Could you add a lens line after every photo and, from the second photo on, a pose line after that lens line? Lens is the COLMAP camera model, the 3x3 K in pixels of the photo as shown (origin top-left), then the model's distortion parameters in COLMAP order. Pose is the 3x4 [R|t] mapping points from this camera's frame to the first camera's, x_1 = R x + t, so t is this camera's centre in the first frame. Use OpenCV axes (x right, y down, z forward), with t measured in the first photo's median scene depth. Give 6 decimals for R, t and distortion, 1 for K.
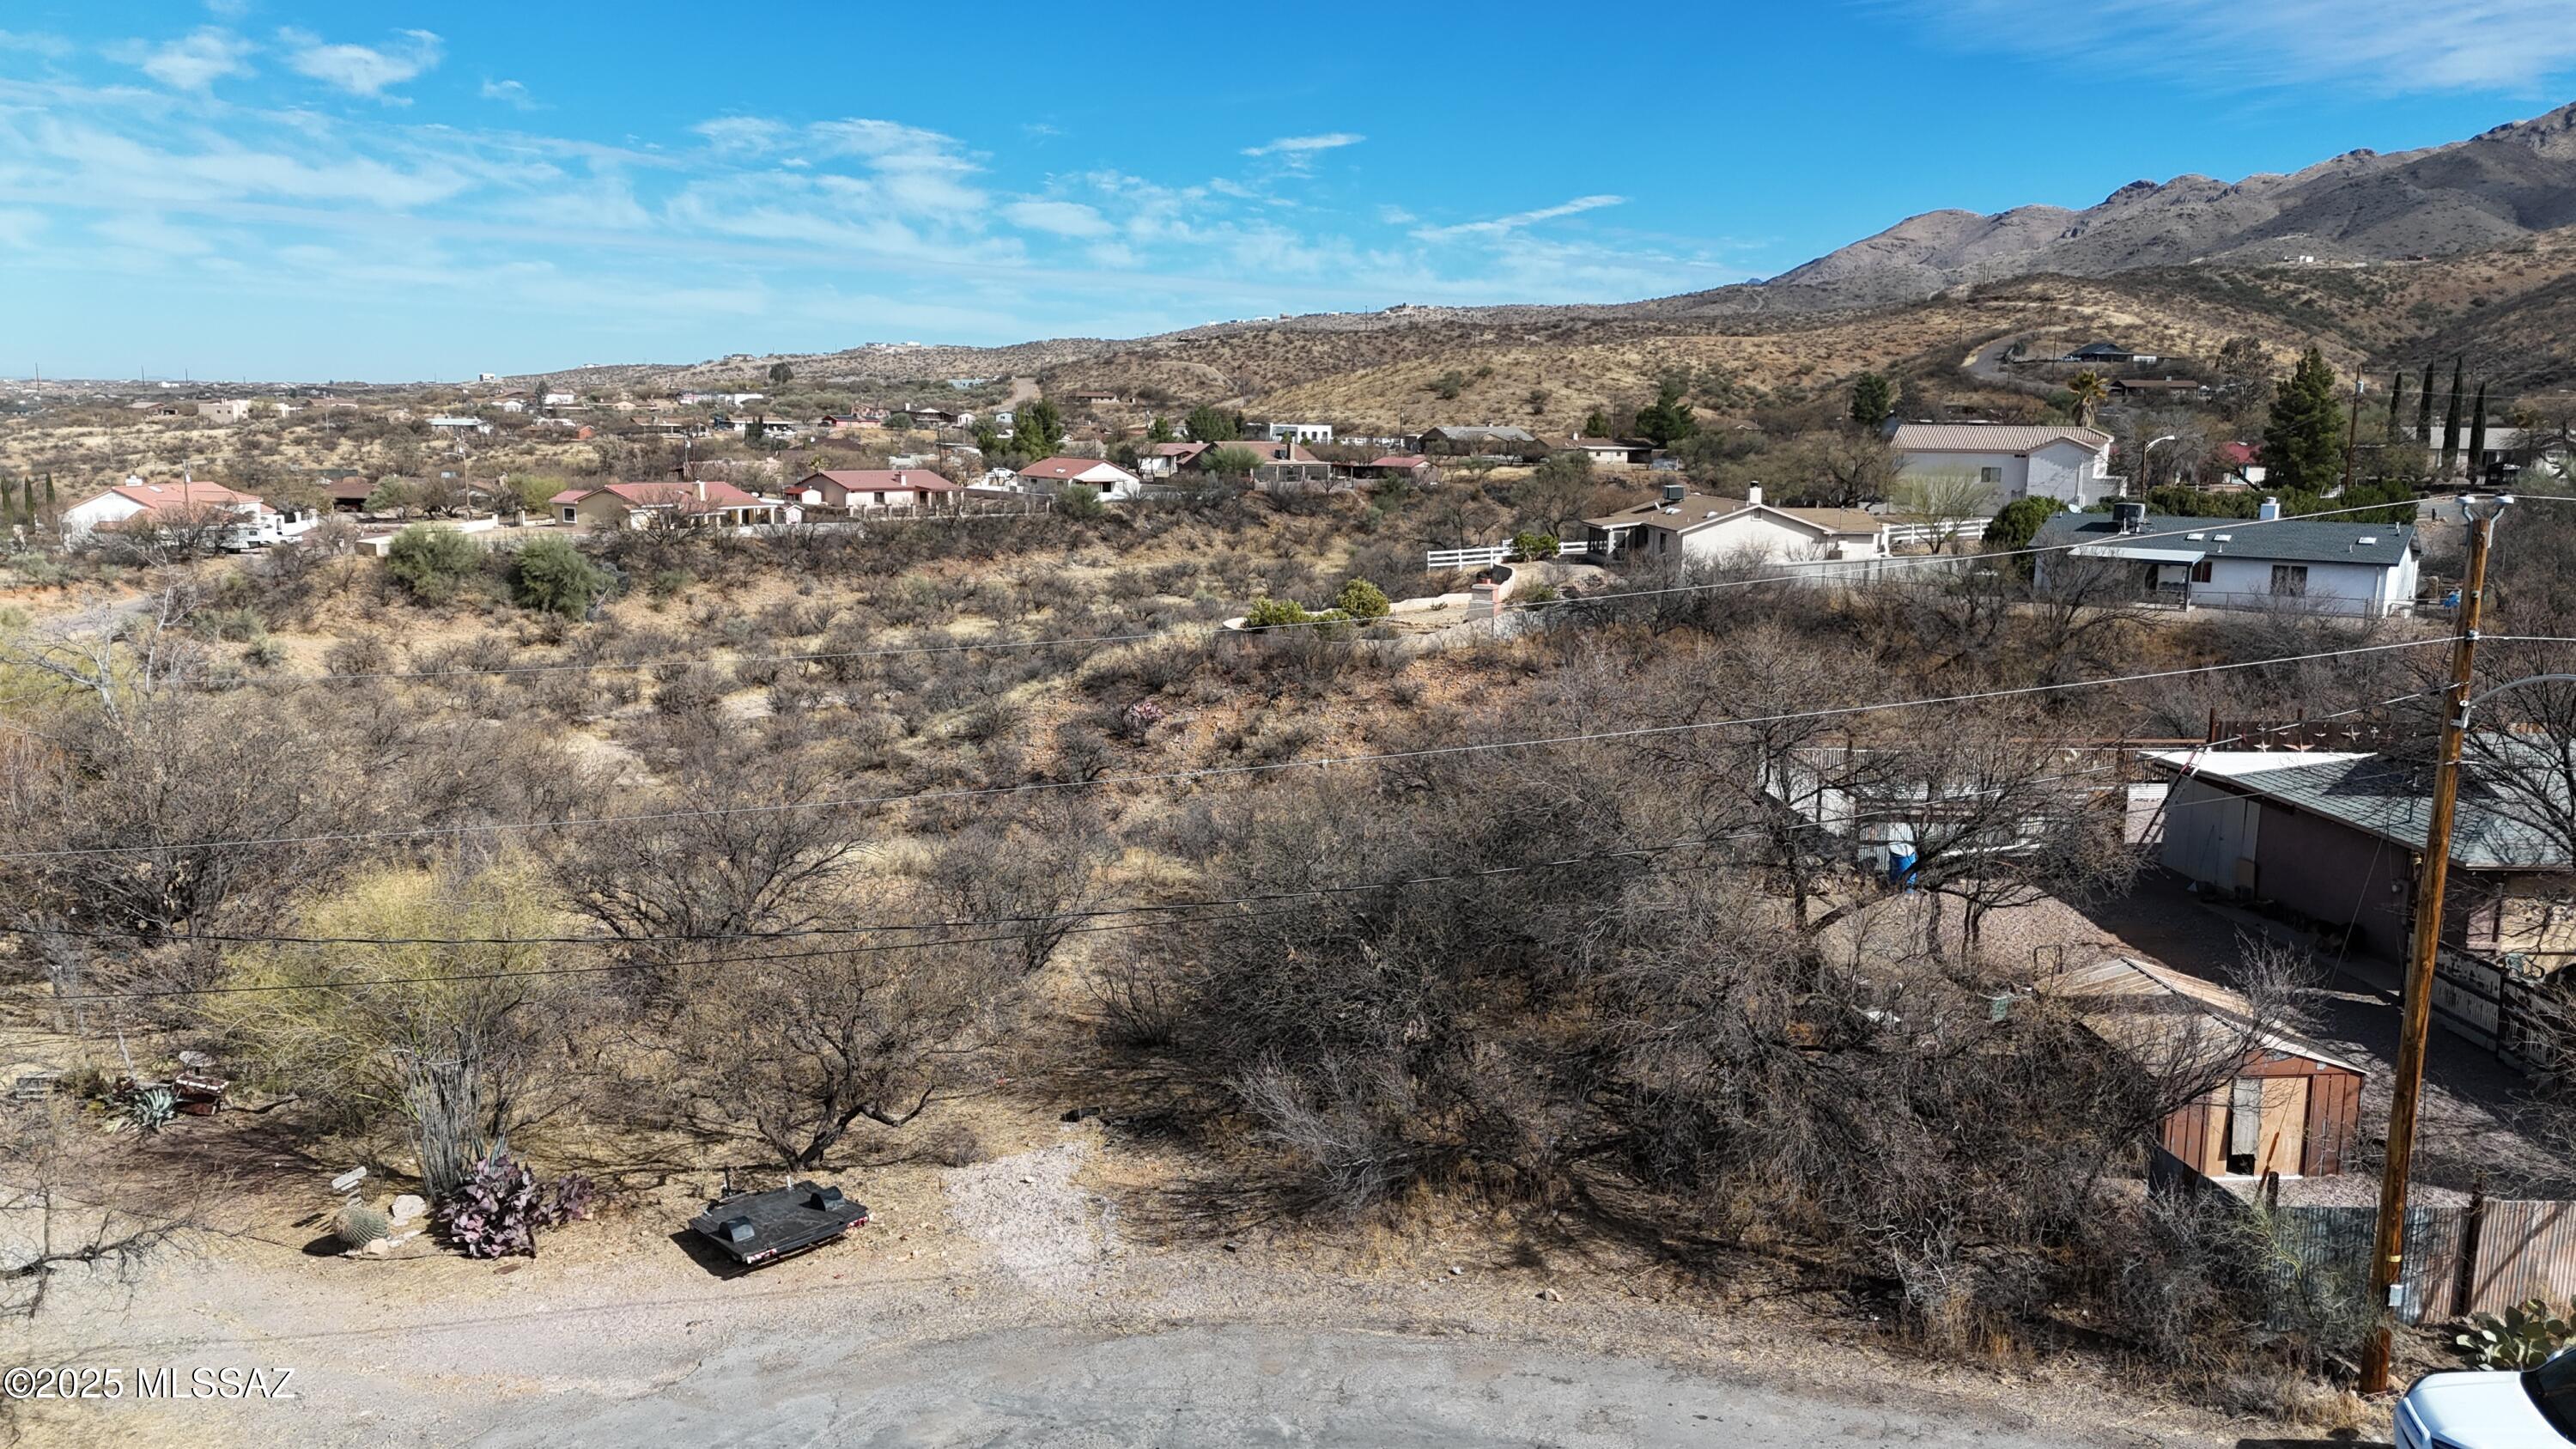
lens RADIAL K [[1886.2, 0, 1290.2], [0, 1886.2, 736.9], [0, 0, 1]] dist [0.071287, -0.065434]
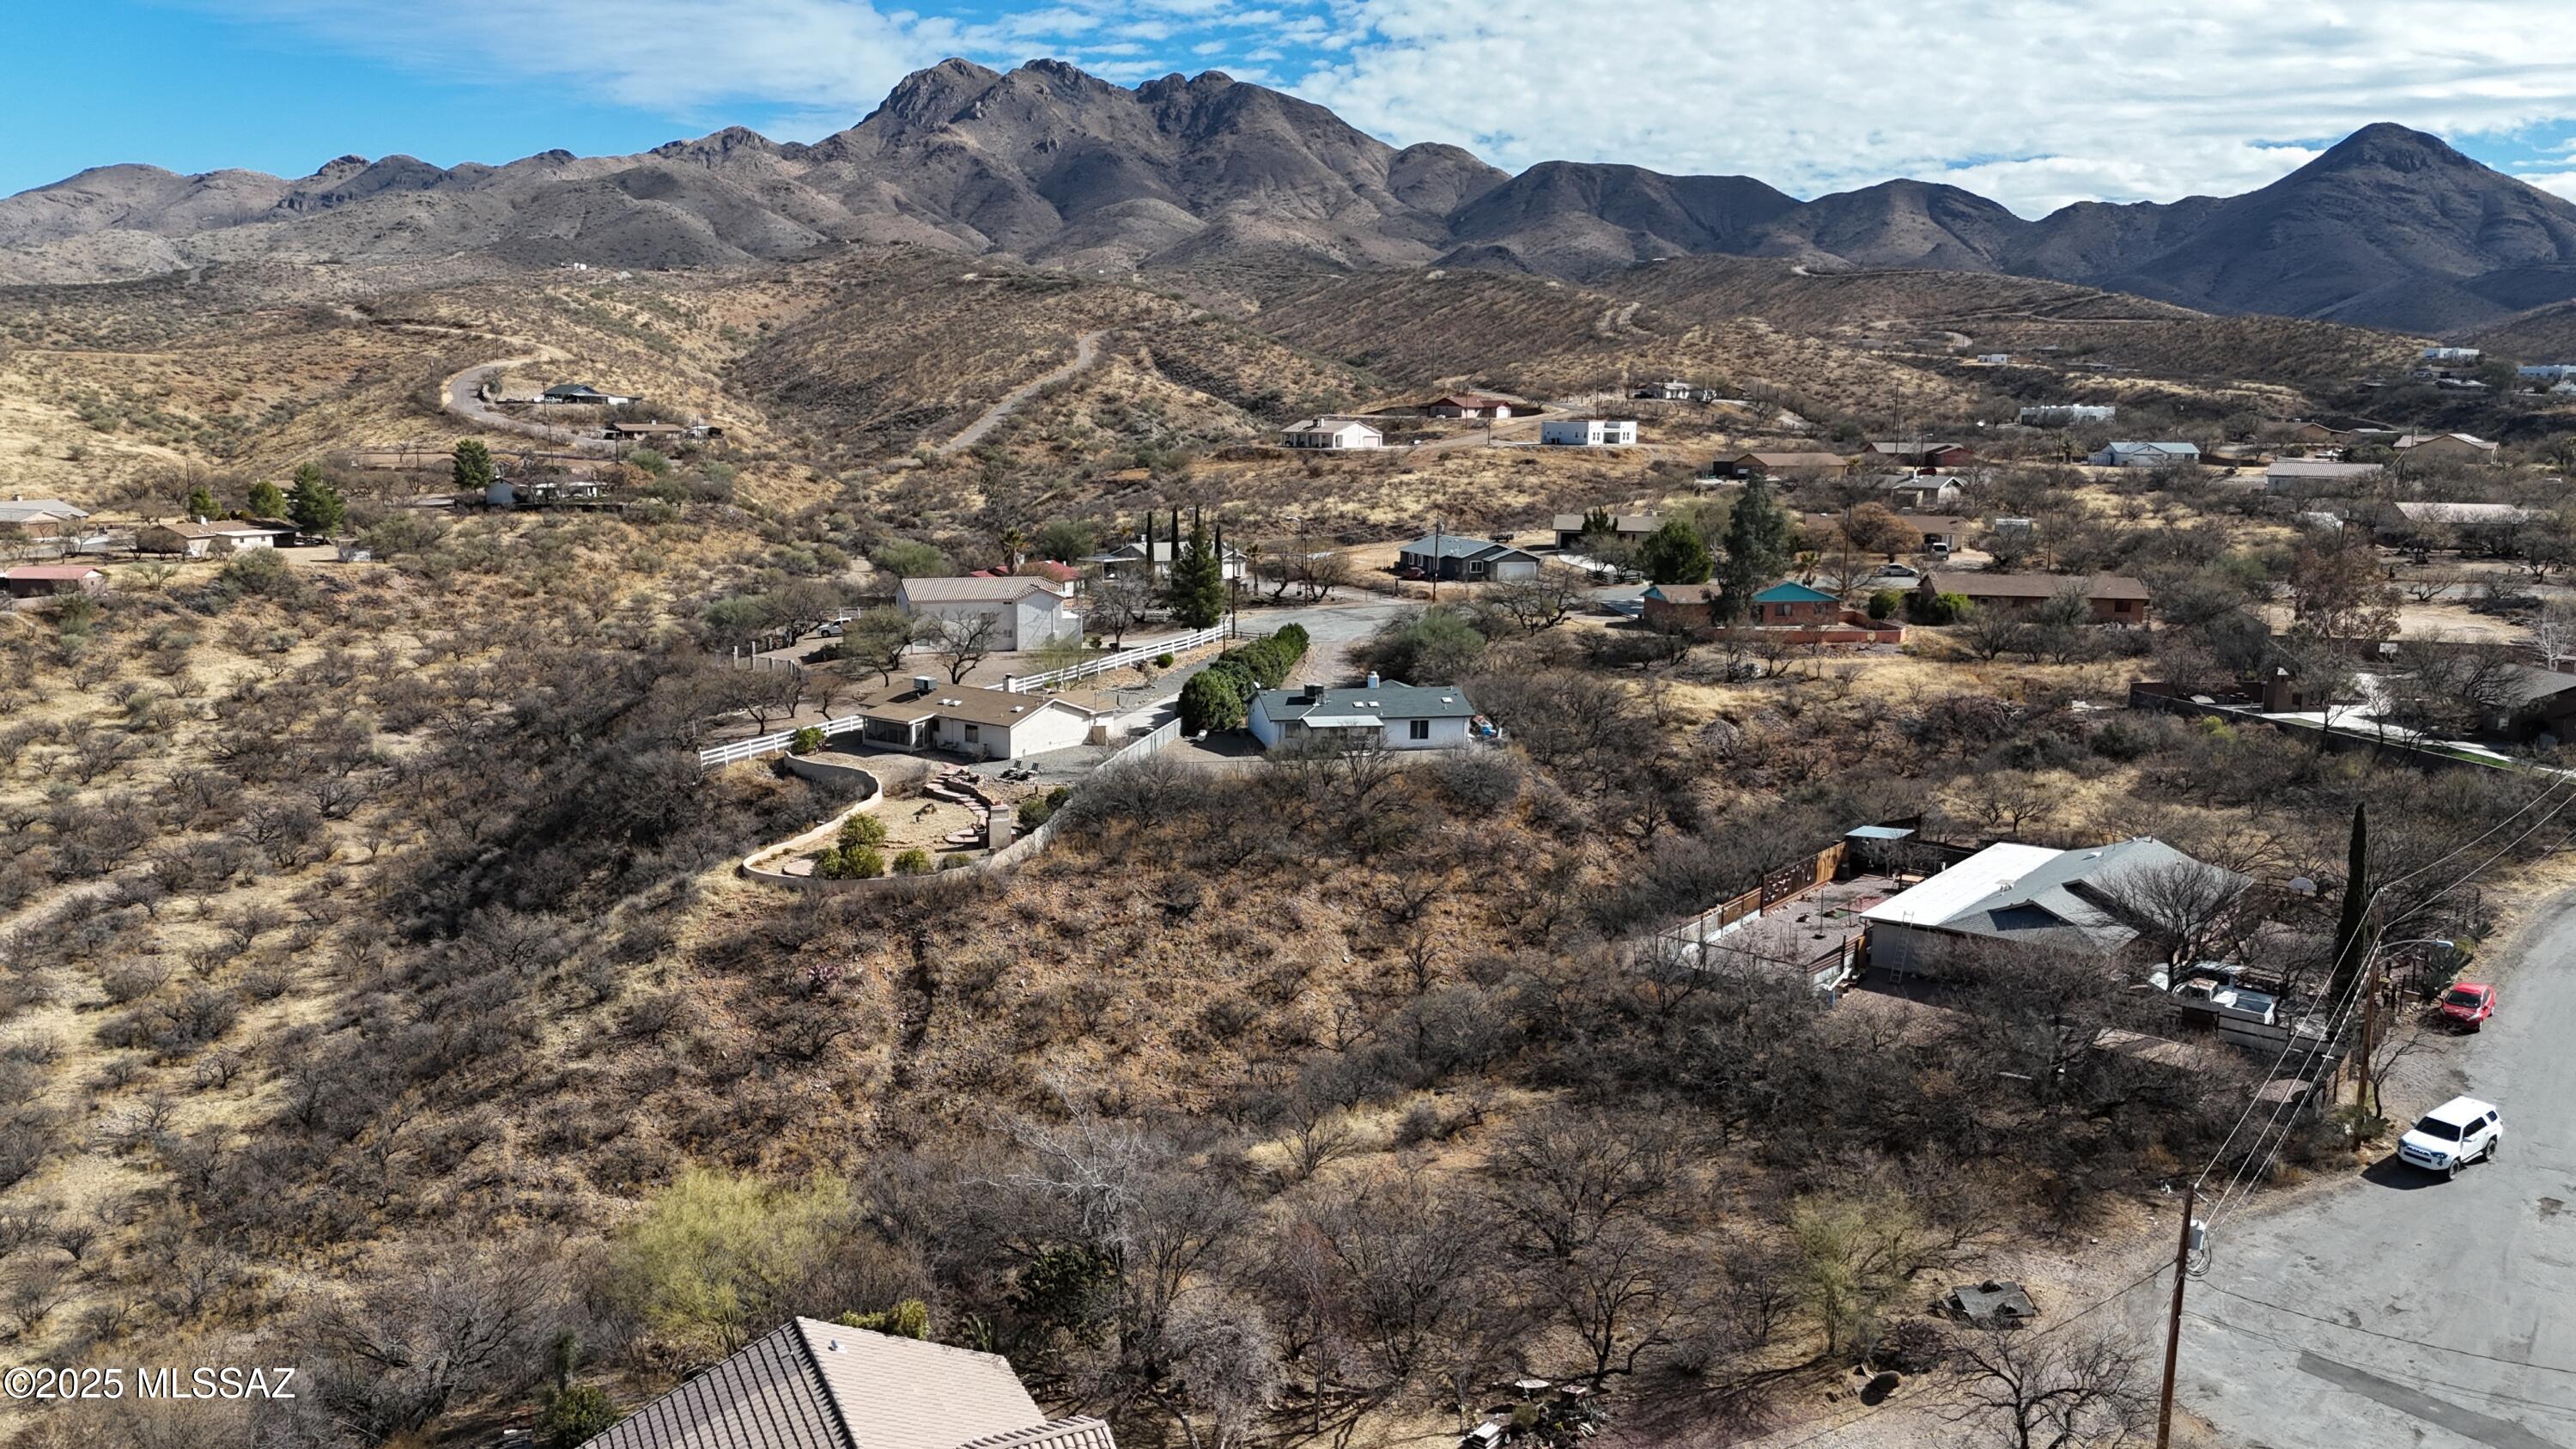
lens RADIAL K [[1886.2, 0, 1287.2], [0, 1886.2, 734.6], [0, 0, 1]] dist [0.071287, -0.065434]
pose [[0.652705, -0.132808, 0.745881, -0.351979], [0.122981, 0.990031, 0.068662, -0.096125], [-0.747564, 0.046913, 0.662531, 0.017262]]
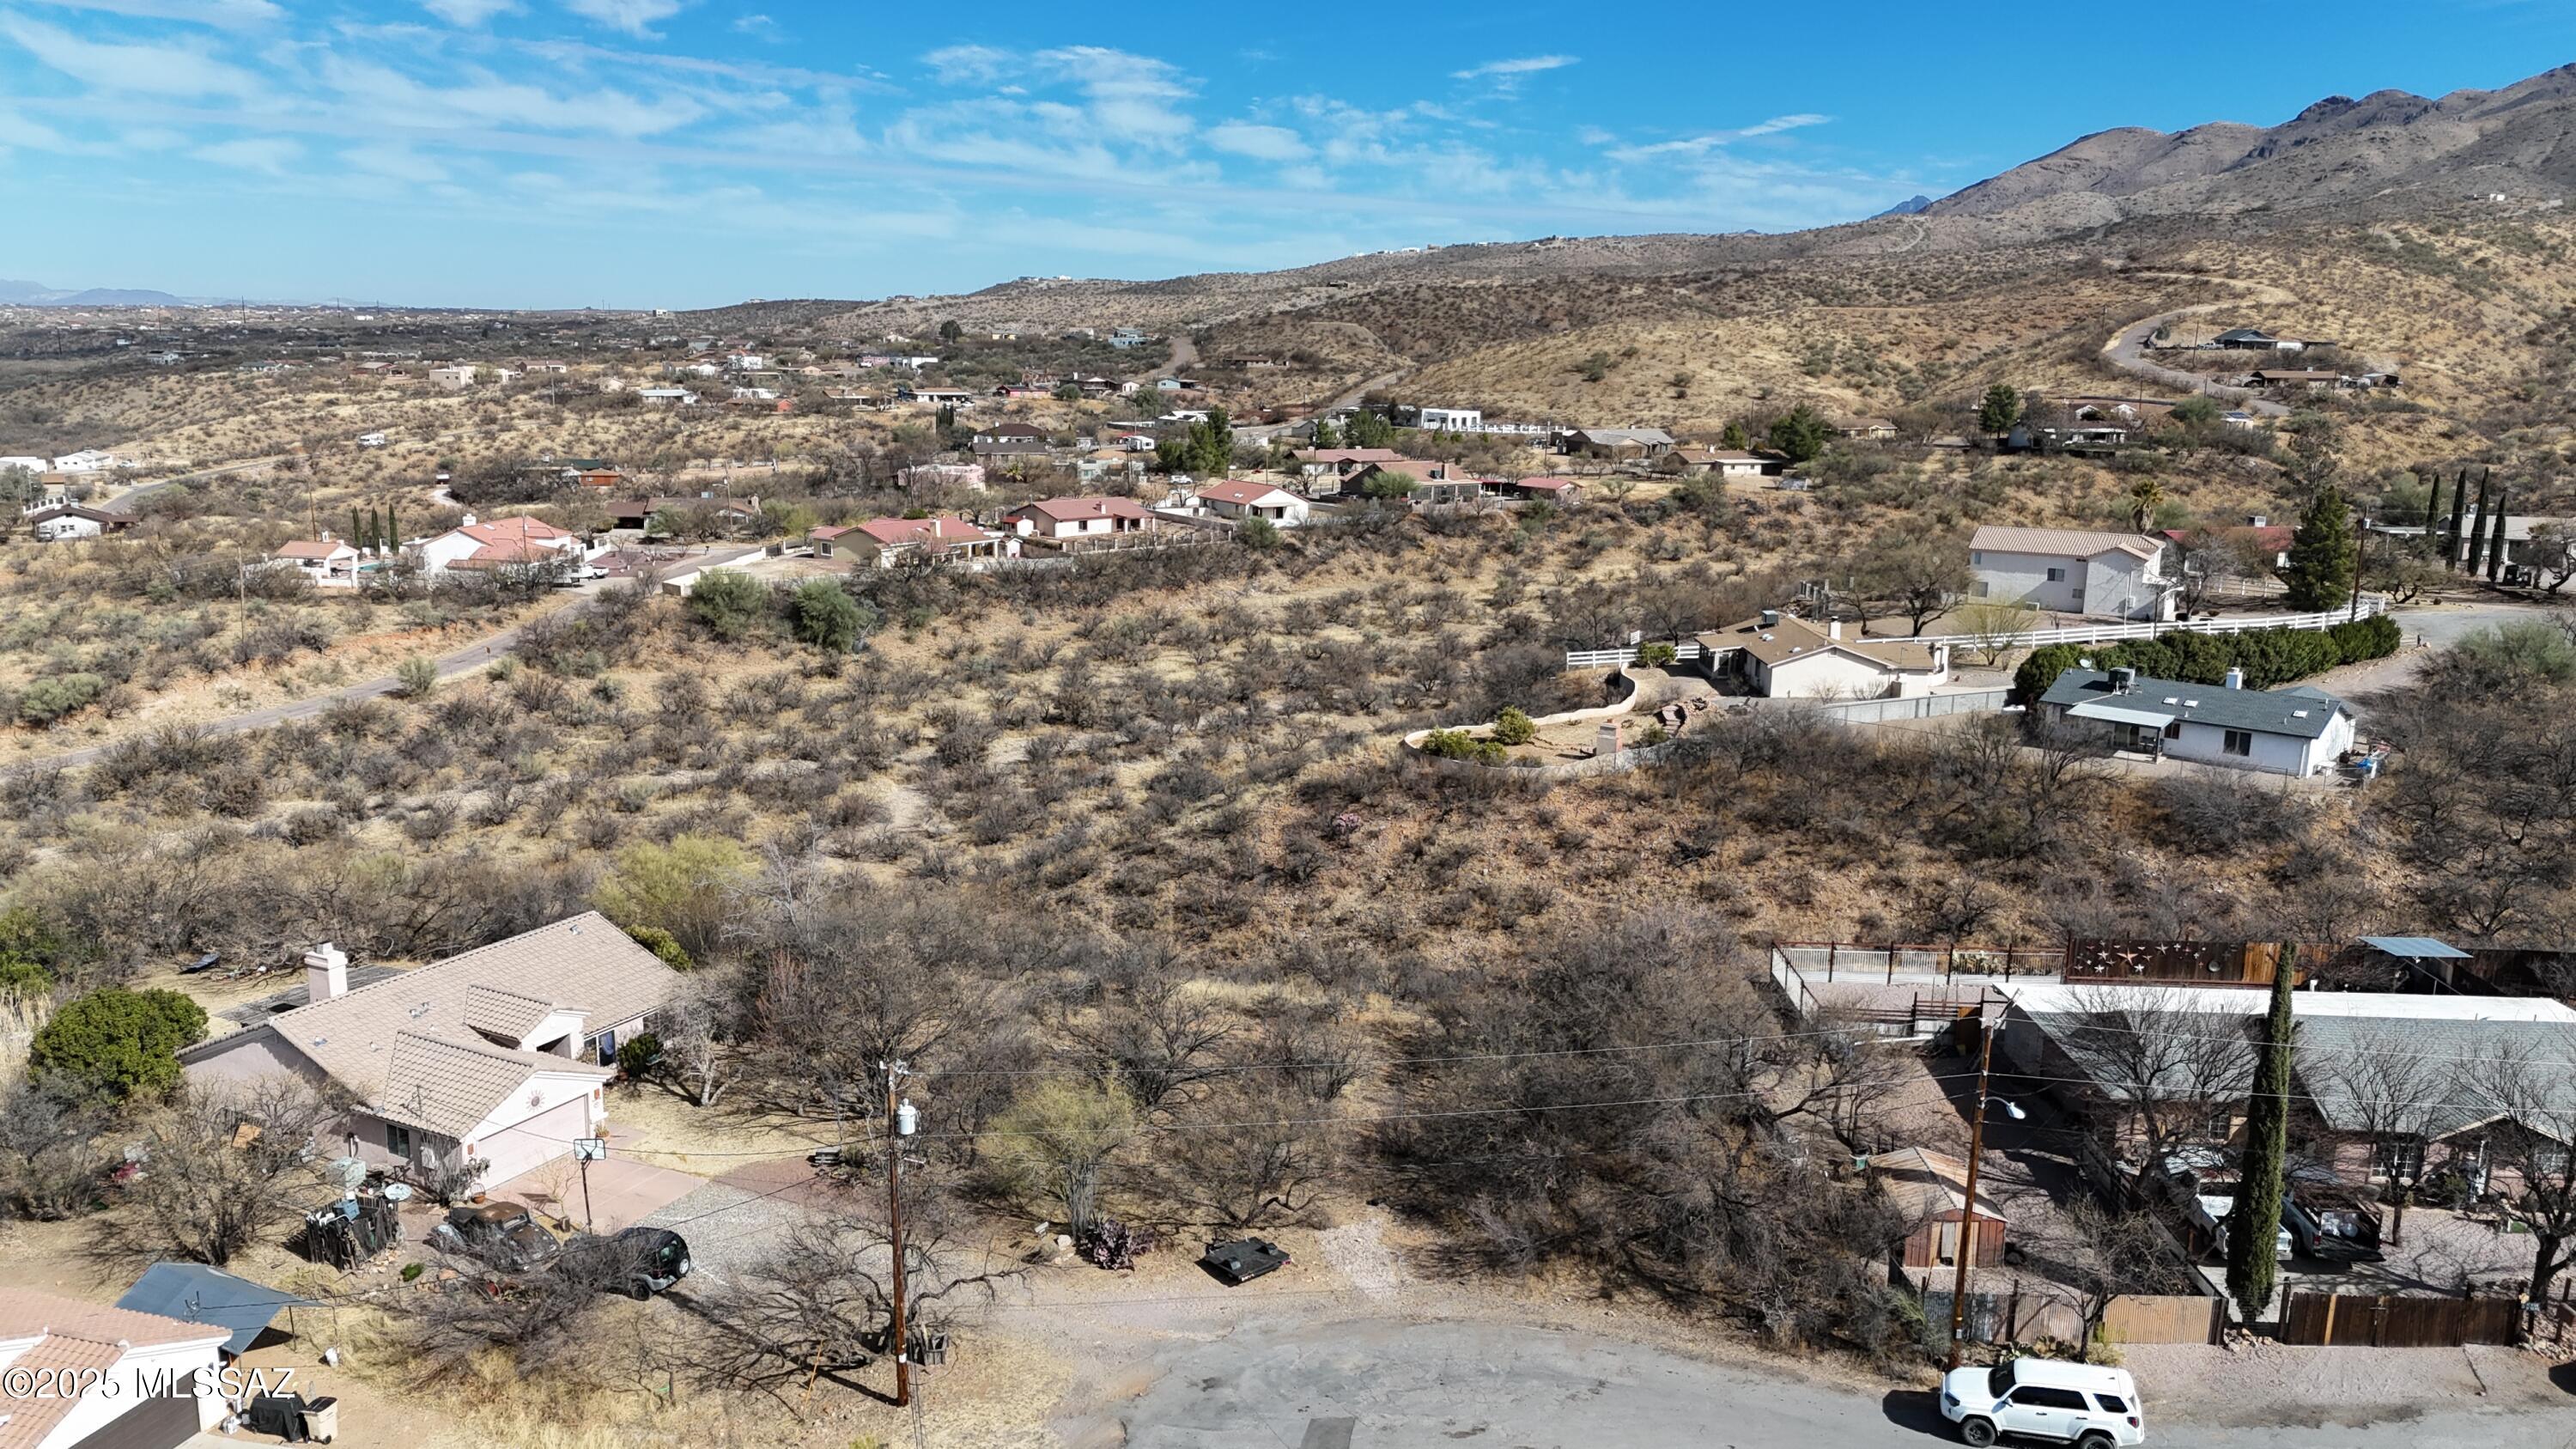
lens RADIAL K [[1886.2, 0, 1289.6], [0, 1886.2, 748.6], [0, 0, 1]] dist [0.071287, -0.065434]
pose [[0.997223, 0.018670, -0.072094, -0.011838], [-0.015297, 0.998775, 0.047059, -0.061720], [0.072884, -0.045825, 0.996287, -0.160834]]
